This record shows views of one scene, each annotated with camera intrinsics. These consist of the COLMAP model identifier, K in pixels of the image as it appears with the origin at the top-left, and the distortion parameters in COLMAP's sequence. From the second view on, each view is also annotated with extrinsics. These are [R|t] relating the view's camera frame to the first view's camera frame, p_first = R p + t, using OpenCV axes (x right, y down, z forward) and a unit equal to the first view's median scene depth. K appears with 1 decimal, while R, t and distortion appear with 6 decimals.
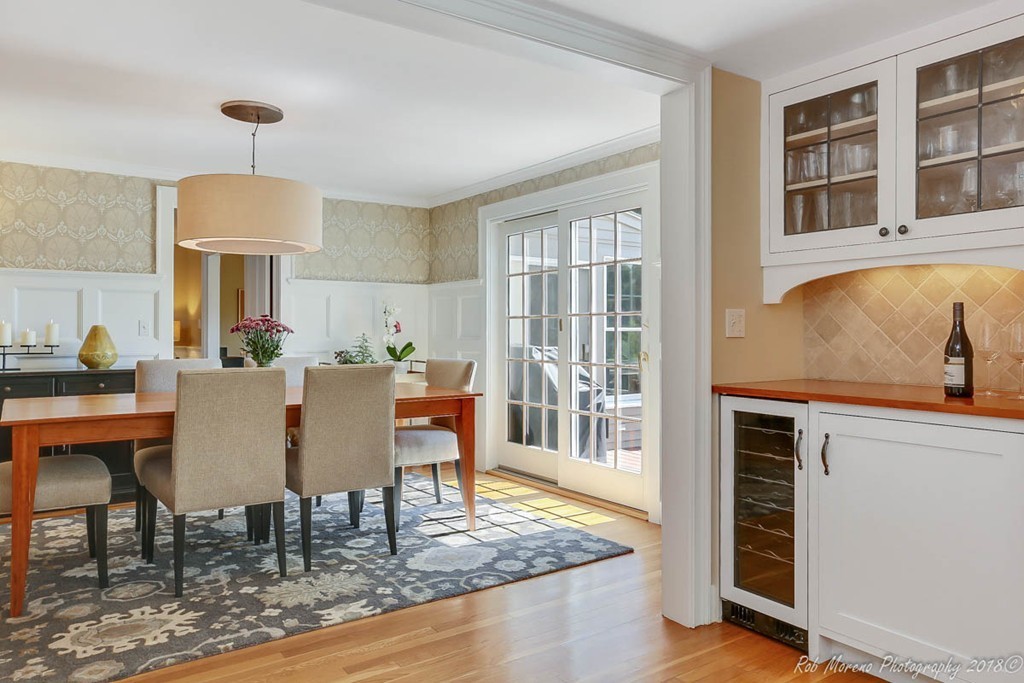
lens RADIAL K [[741.8, 0, 510.5], [0, 741.8, 328.7], [0, 0, 1]] dist [-0.001046, 0.118341]
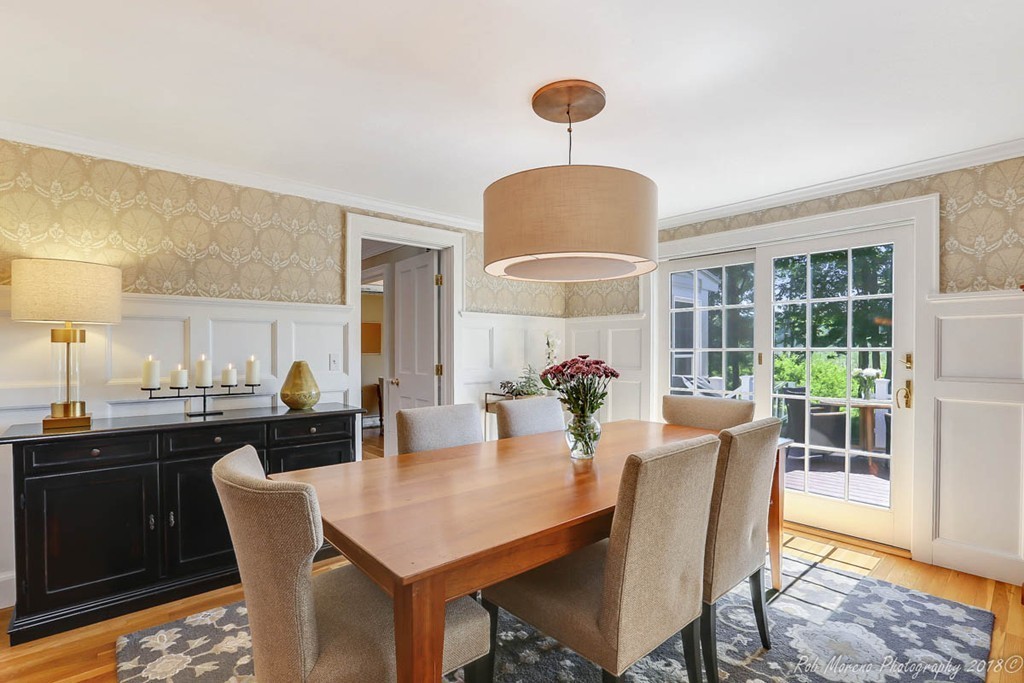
lens RADIAL K [[496.4, 0, 518.1], [0, 496.4, 350.9], [0, 0, 1]] dist [-0.002847, 0.000525]
pose [[0.989669, -0.001195, 0.143367, -0.377026], [0.000179, 0.999975, 0.007097, -0.021148], [-0.143372, -0.006998, 0.989644, 0.370117]]
